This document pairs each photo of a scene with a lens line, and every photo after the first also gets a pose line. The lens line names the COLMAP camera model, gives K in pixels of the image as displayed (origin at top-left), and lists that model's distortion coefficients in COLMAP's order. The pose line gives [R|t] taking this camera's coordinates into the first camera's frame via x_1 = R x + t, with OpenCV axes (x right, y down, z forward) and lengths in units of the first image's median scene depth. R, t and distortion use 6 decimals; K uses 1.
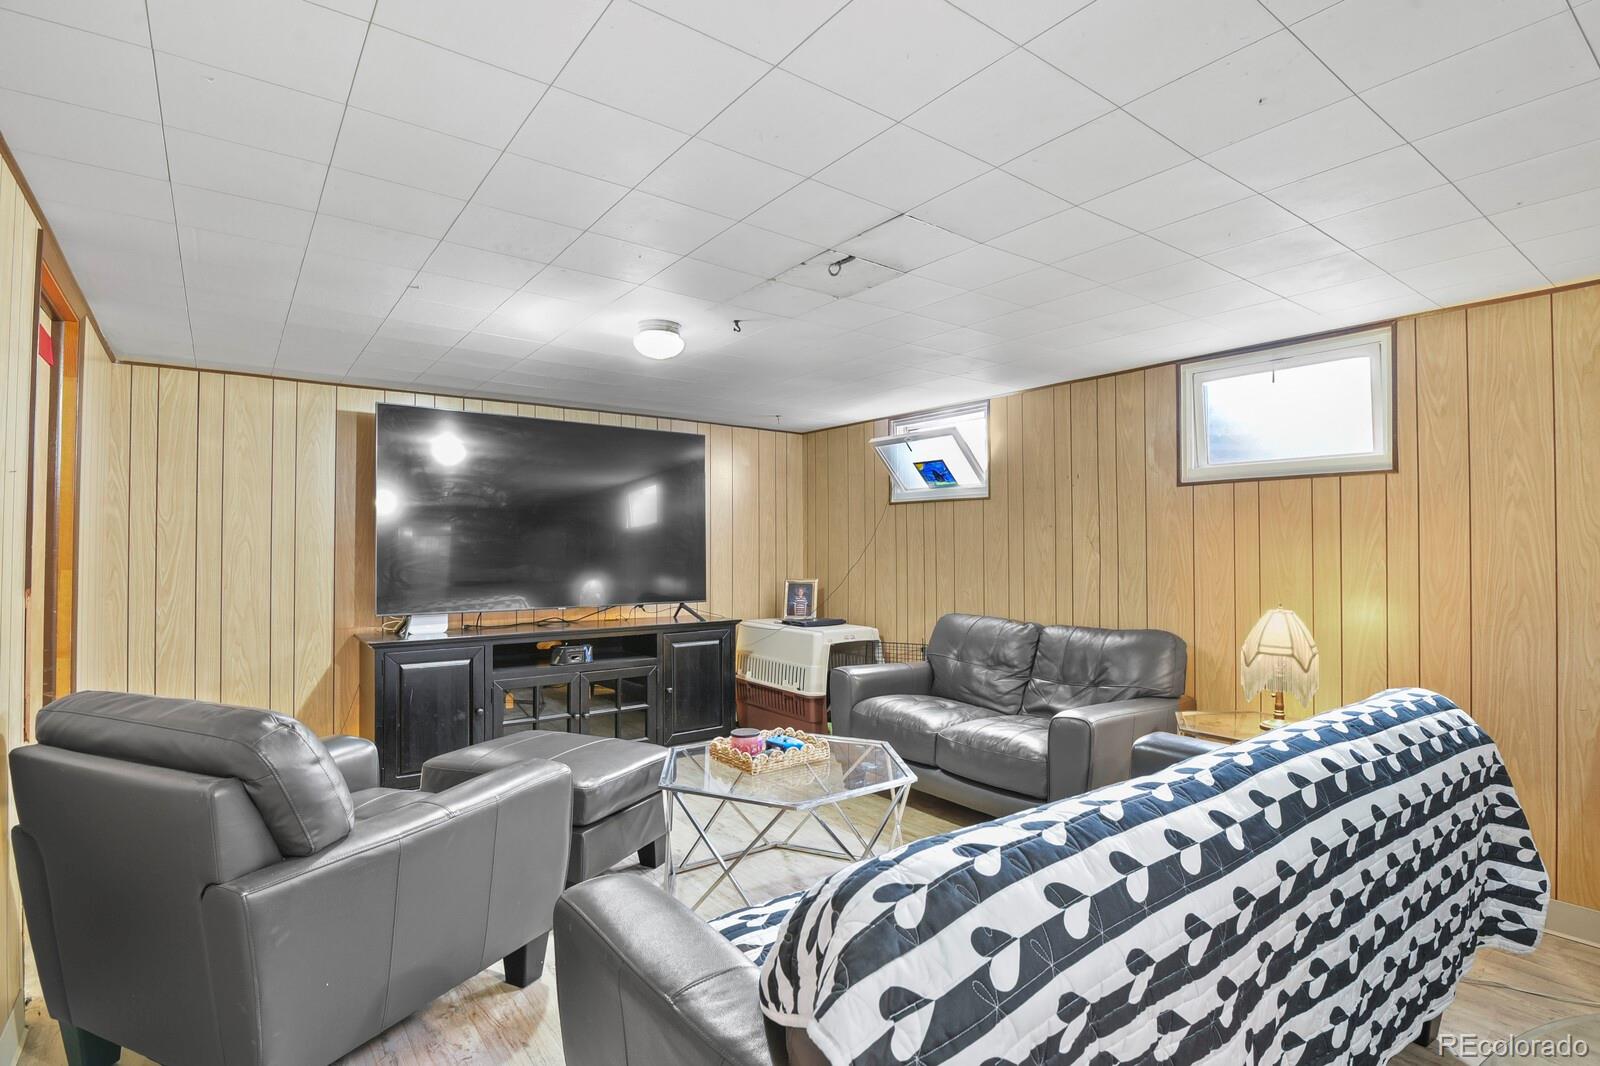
lens RADIAL K [[775.9, 0, 802.9], [0, 775.9, 540.0], [0, 0, 1]] dist [-0.010424, -0.007110]
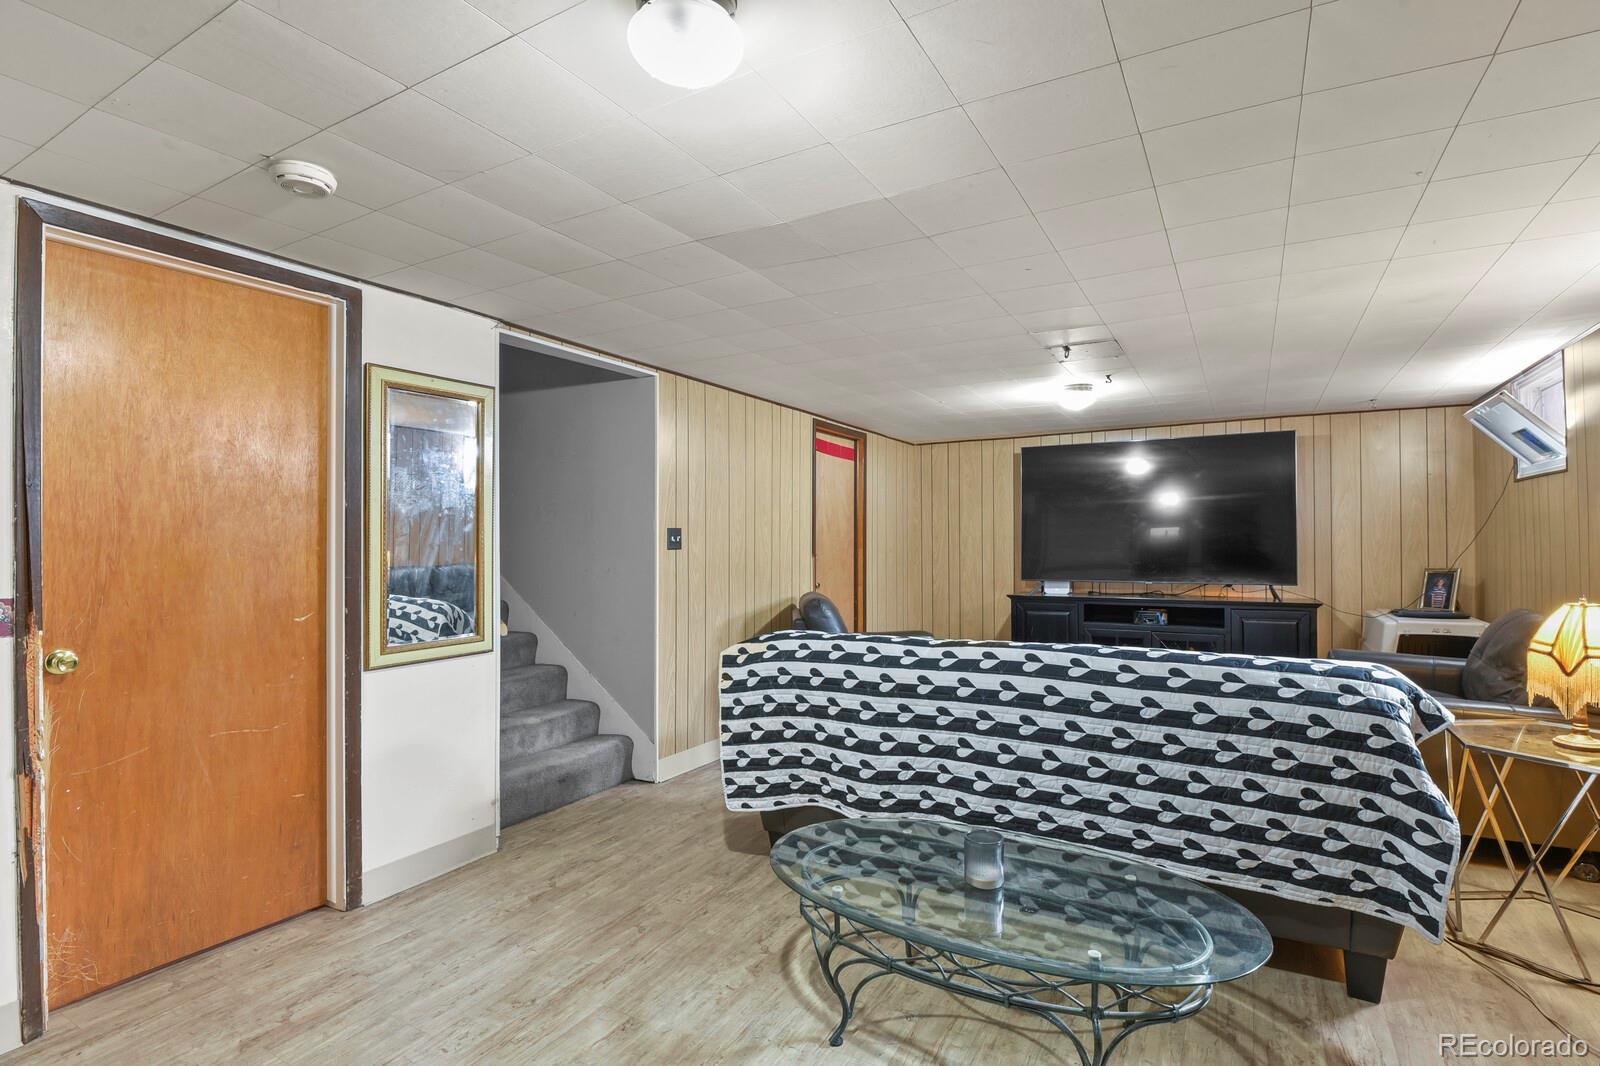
lens RADIAL K [[775.9, 0, 802.9], [0, 775.9, 540.0], [0, 0, 1]] dist [-0.010424, -0.007110]
pose [[0.391340, -0.005955, -0.920227, 0.776404], [0.014653, 0.999893, -0.000239, 0.008902], [0.920129, -0.013390, 0.391386, -0.058932]]
